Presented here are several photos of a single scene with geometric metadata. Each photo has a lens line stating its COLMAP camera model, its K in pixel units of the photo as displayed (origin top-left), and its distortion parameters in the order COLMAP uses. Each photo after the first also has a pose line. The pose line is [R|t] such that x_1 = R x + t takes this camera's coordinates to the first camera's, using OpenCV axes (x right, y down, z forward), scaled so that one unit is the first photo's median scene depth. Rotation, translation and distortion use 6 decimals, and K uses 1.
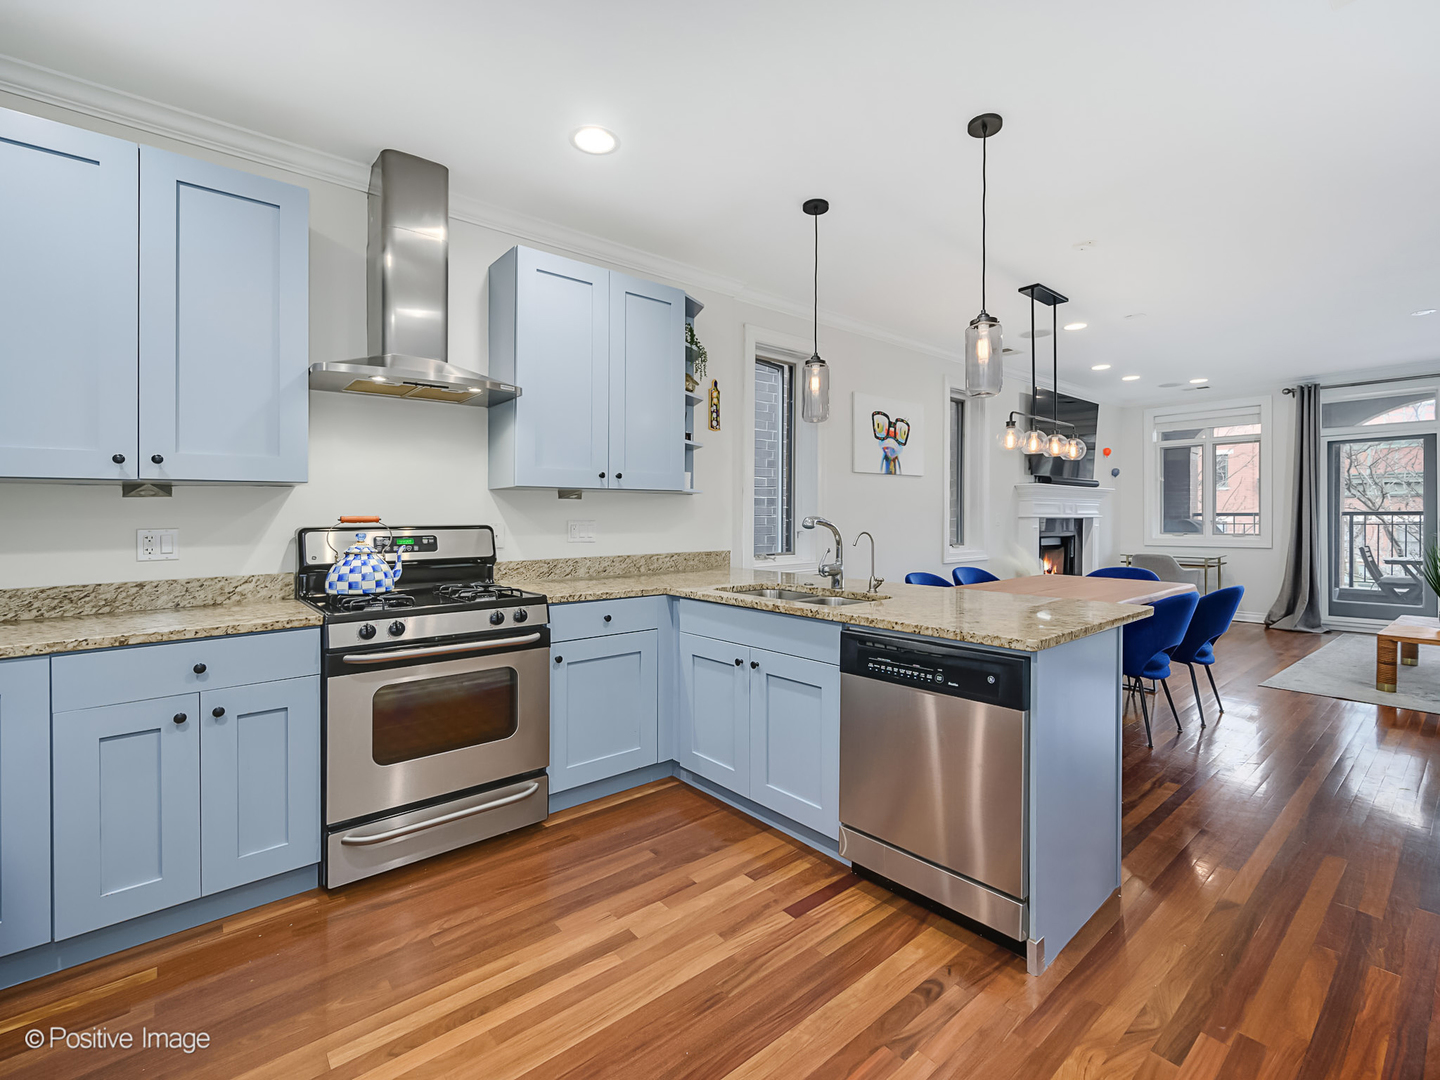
lens RADIAL K [[639.9, 0, 716.1], [0, 639.9, 527.1], [0, 0, 1]] dist [-0.001770, -0.000424]
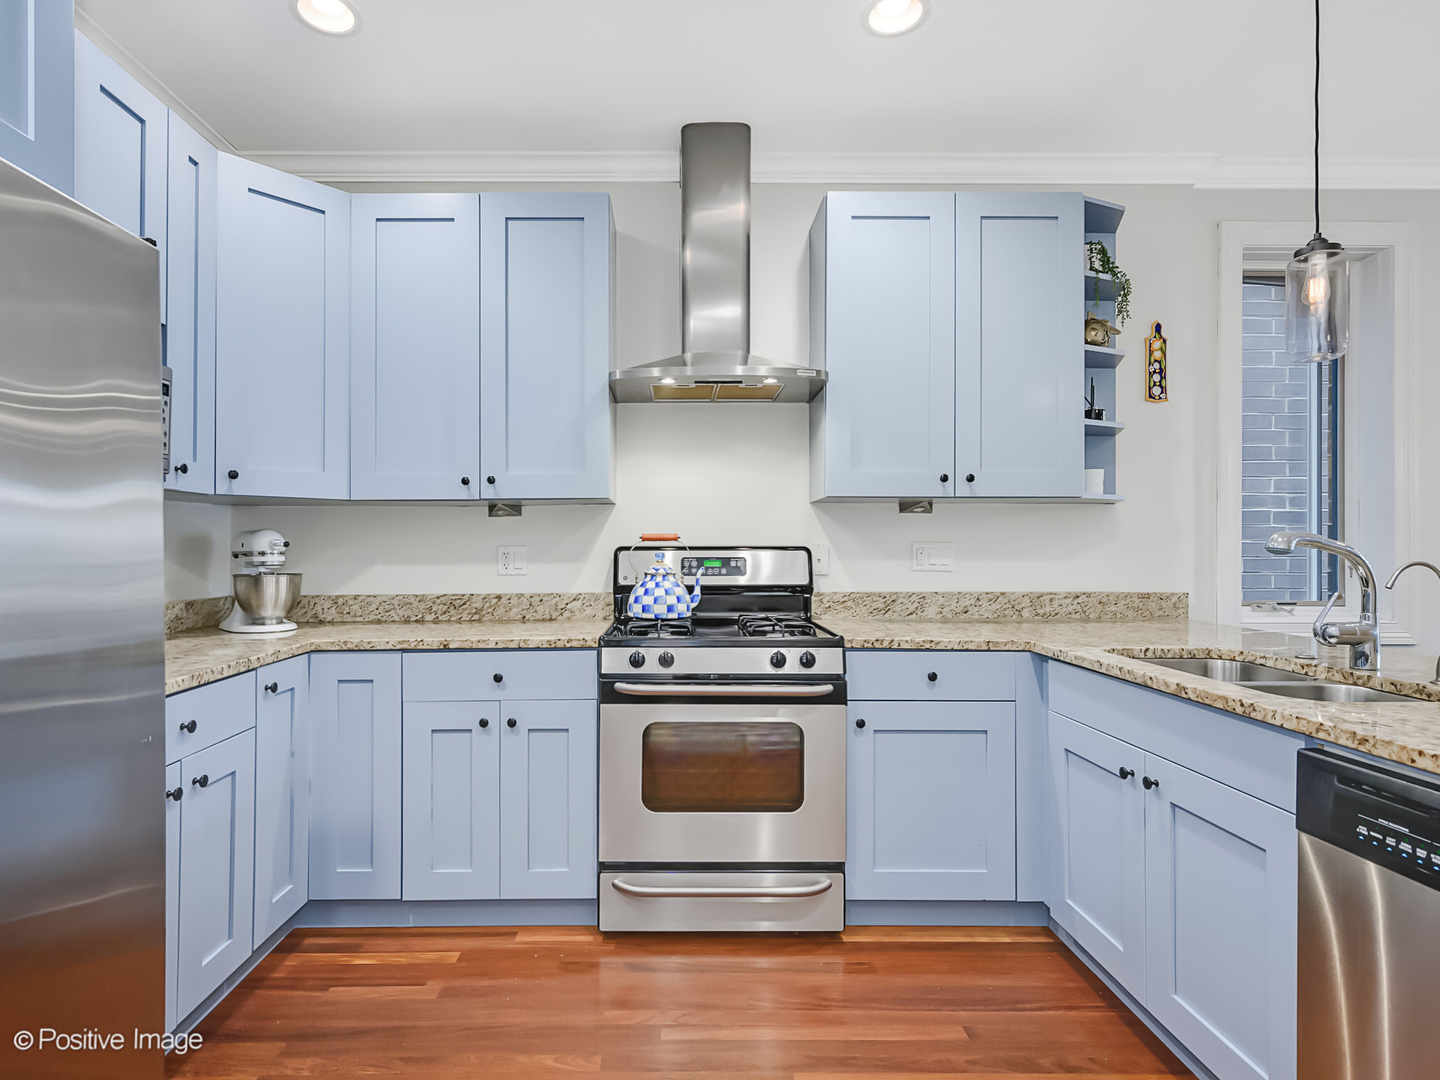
lens RADIAL K [[757.6, 0, 722.2], [0, 757.6, 548.7], [0, 0, 1]] dist [-0.000880, -0.000015]
pose [[0.775548, 0.006772, -0.631253, 0.195985], [-0.016522, 0.999818, -0.009573, 0.012687], [0.631073, 0.017854, 0.775518, 0.207981]]
